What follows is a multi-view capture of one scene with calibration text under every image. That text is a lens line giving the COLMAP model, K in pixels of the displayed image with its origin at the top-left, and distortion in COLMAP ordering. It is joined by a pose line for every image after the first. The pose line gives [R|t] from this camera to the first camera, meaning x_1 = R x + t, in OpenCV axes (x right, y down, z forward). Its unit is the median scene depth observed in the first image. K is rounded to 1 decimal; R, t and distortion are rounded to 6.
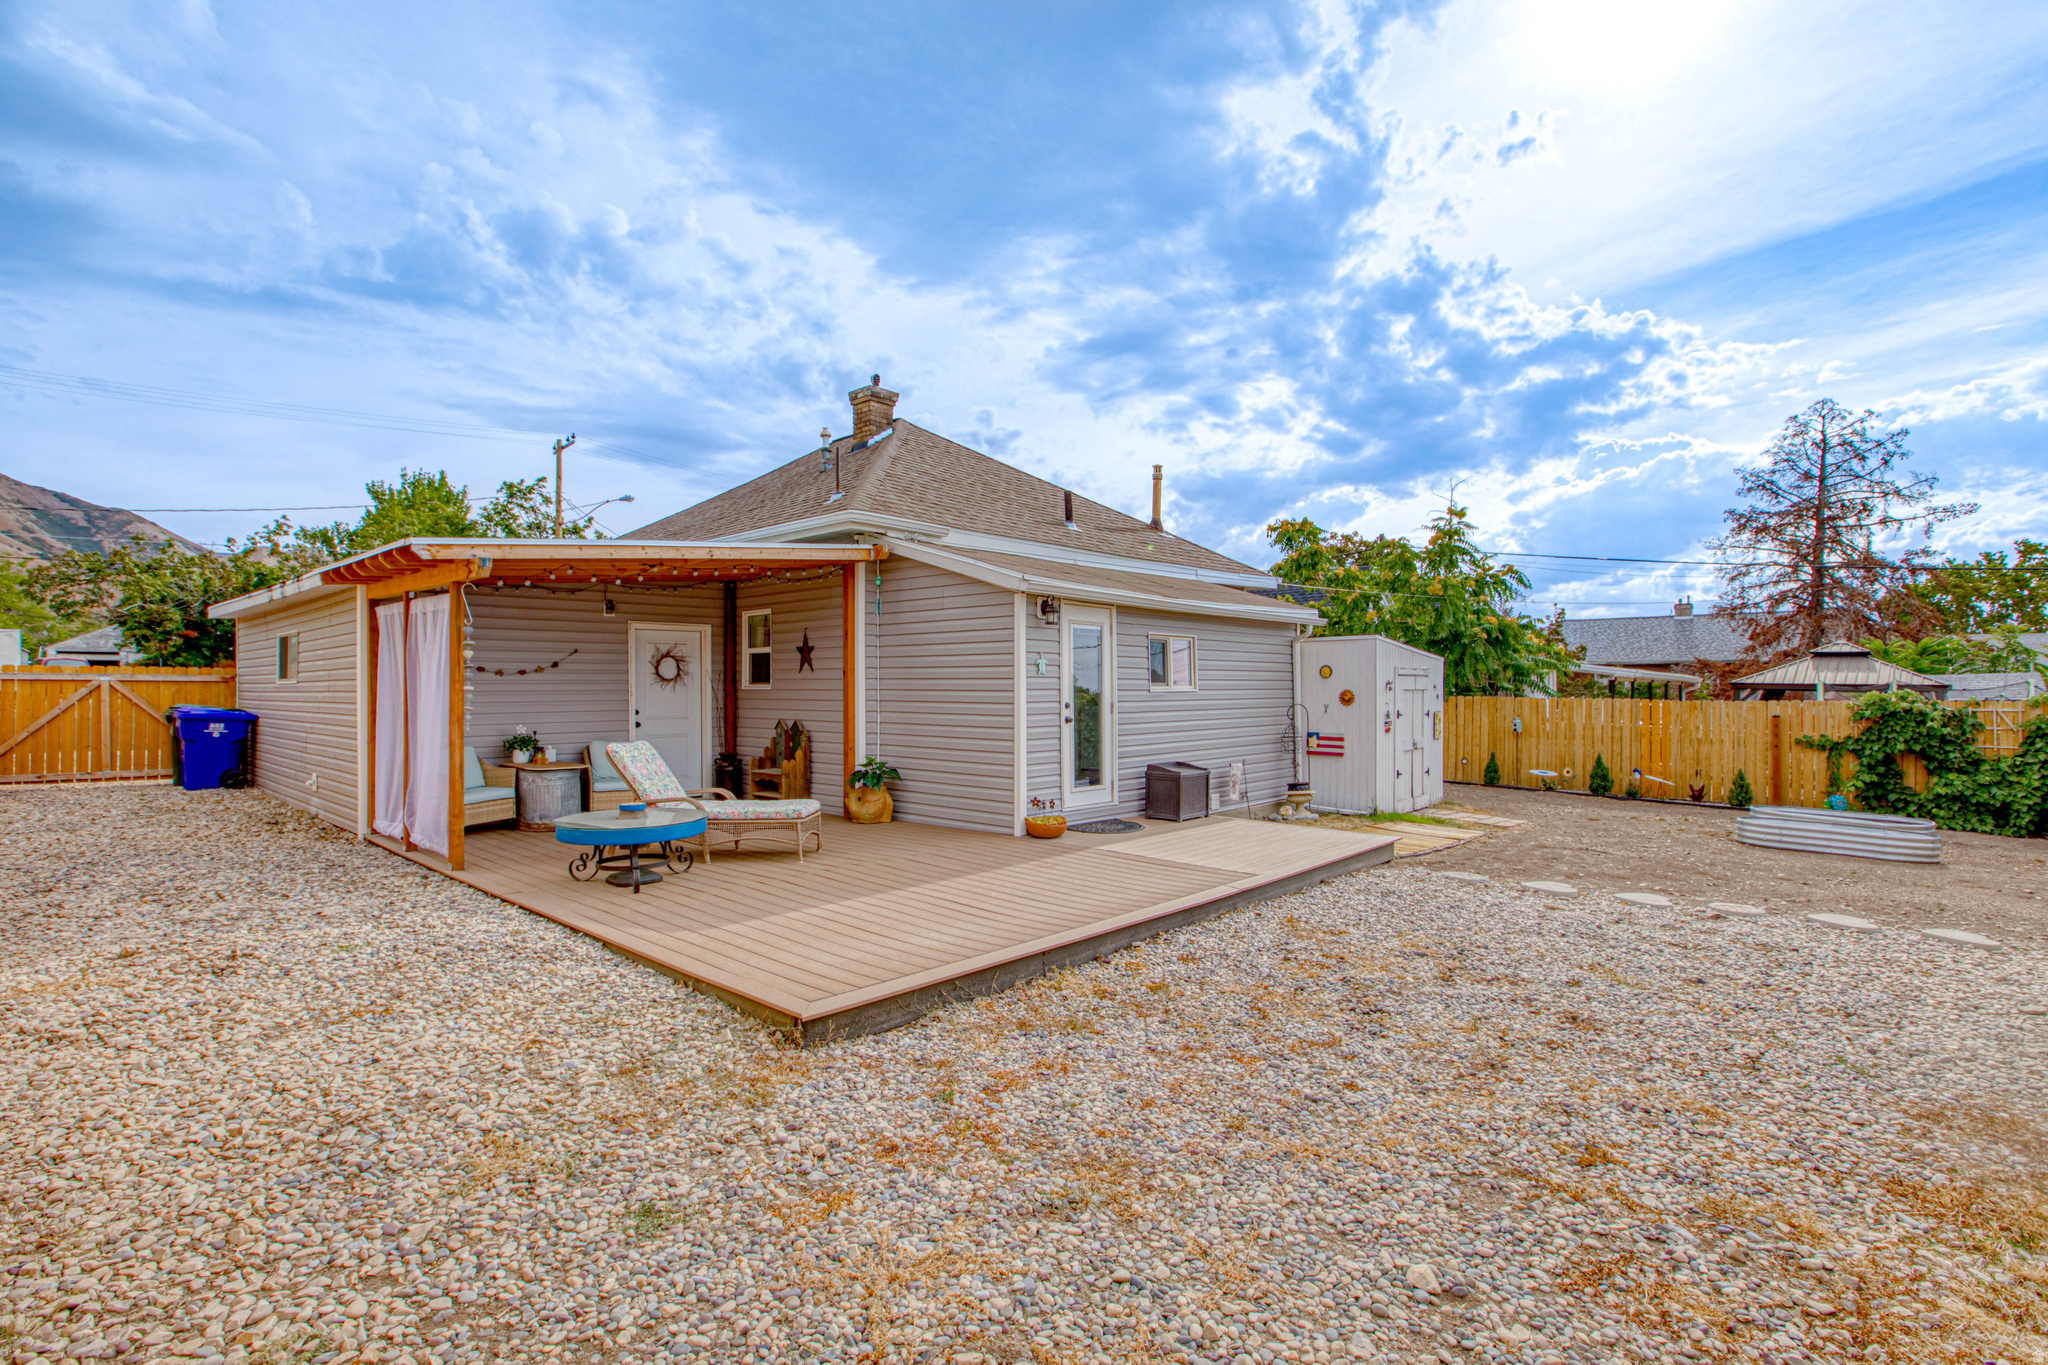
lens RADIAL K [[951.2, 0, 1032.9], [0, 951.2, 696.2], [0, 0, 1]] dist [-0.053025, 0.017144]
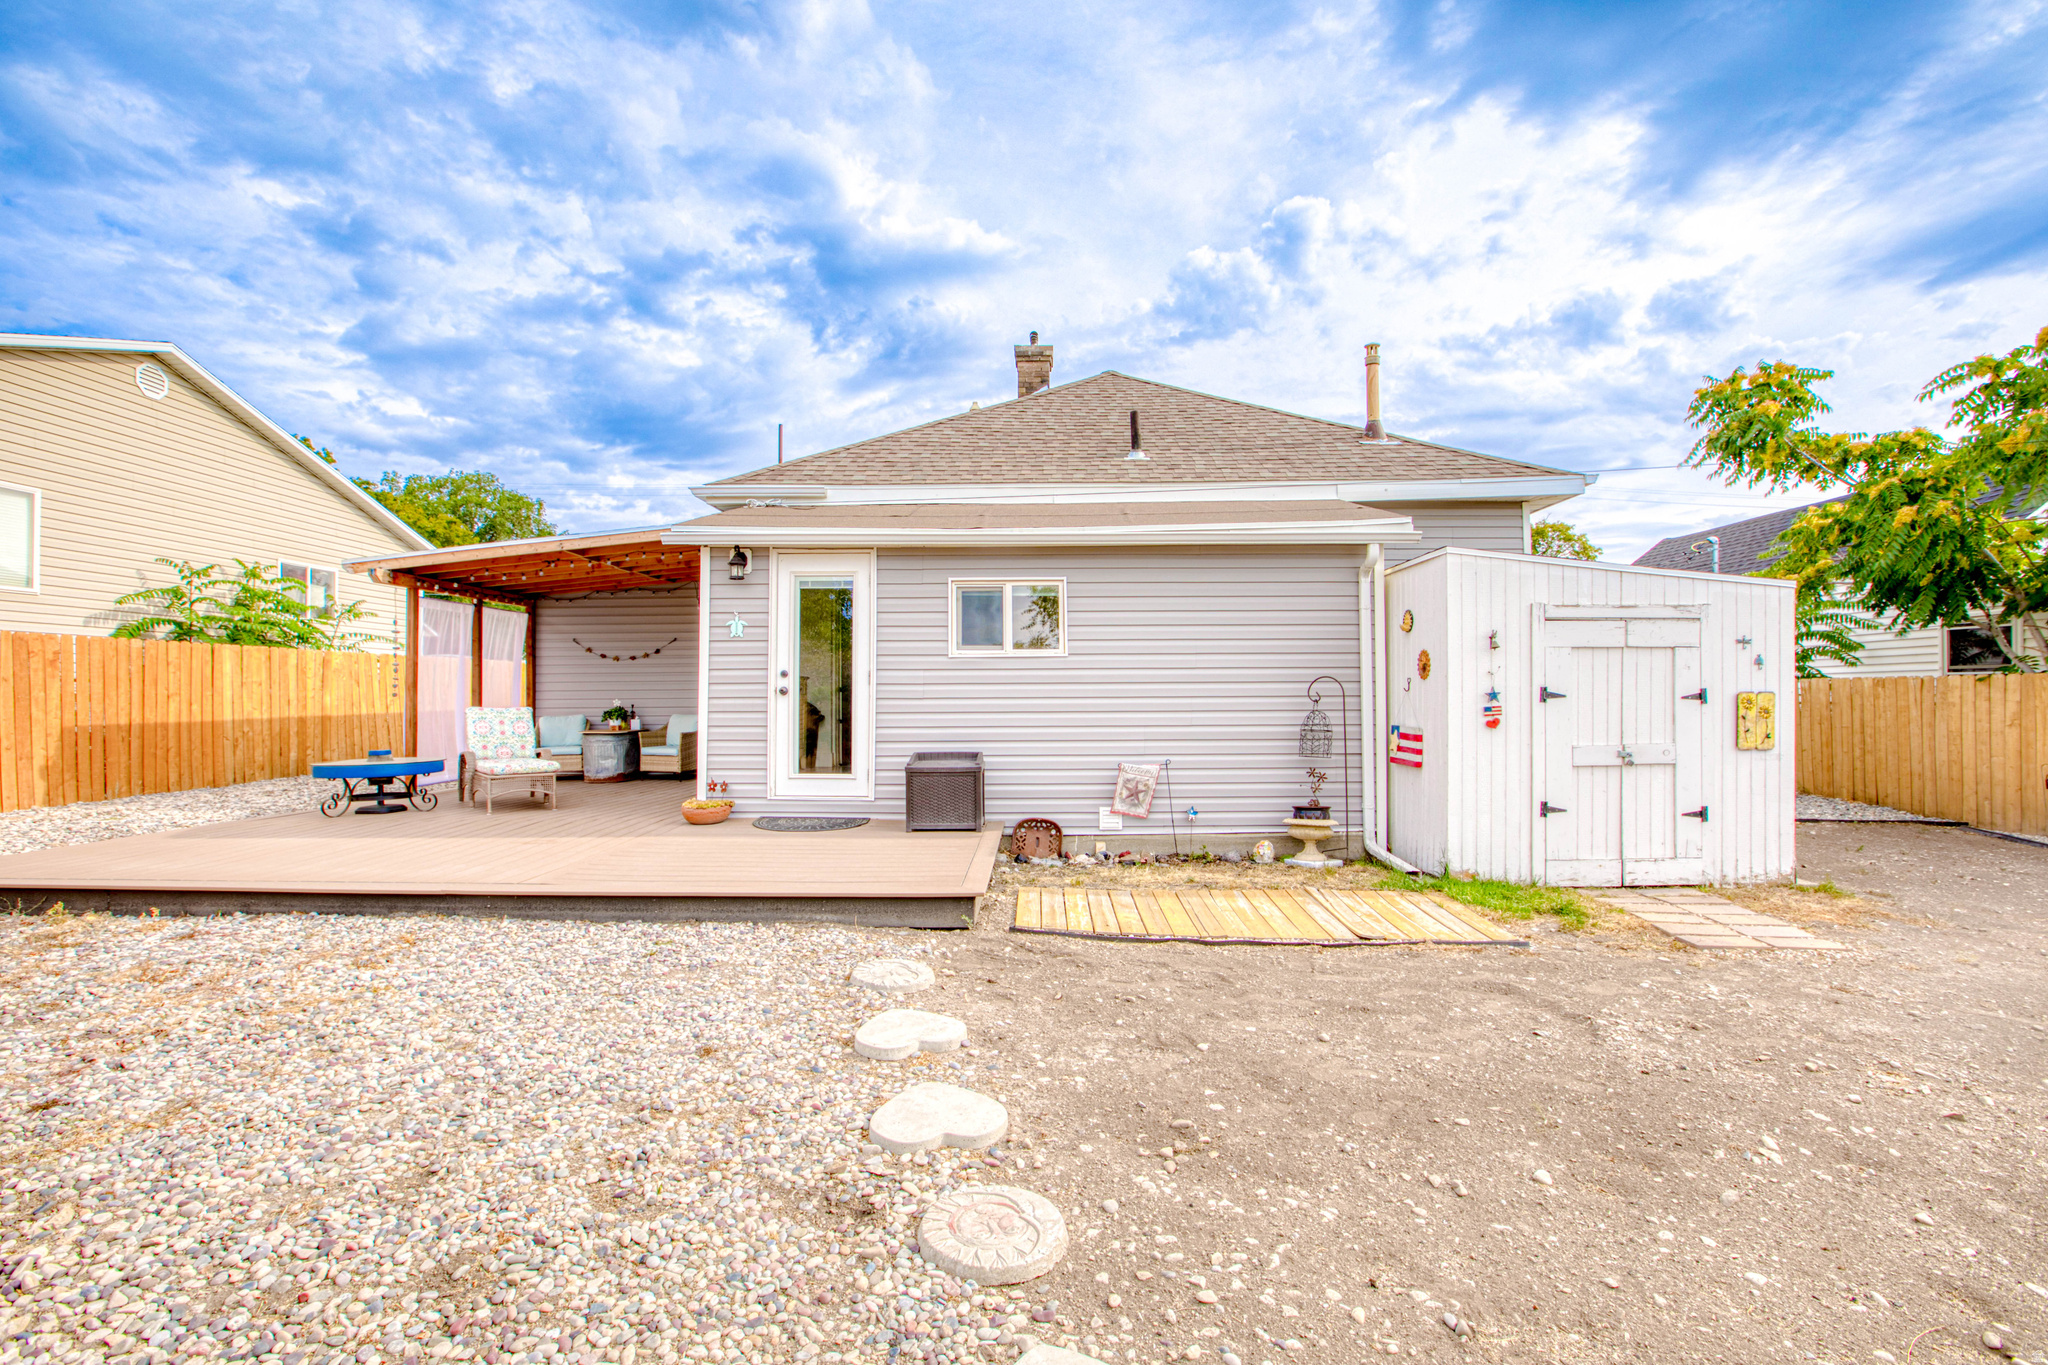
lens RADIAL K [[951.2, 0, 1029.7], [0, 951.2, 684.0], [0, 0, 1]] dist [-0.053025, 0.017144]
pose [[0.656057, -0.012266, -0.754612, 0.748506], [-0.004218, 0.999793, -0.019918, 0.031601], [0.754700, 0.016251, 0.655869, 0.567887]]
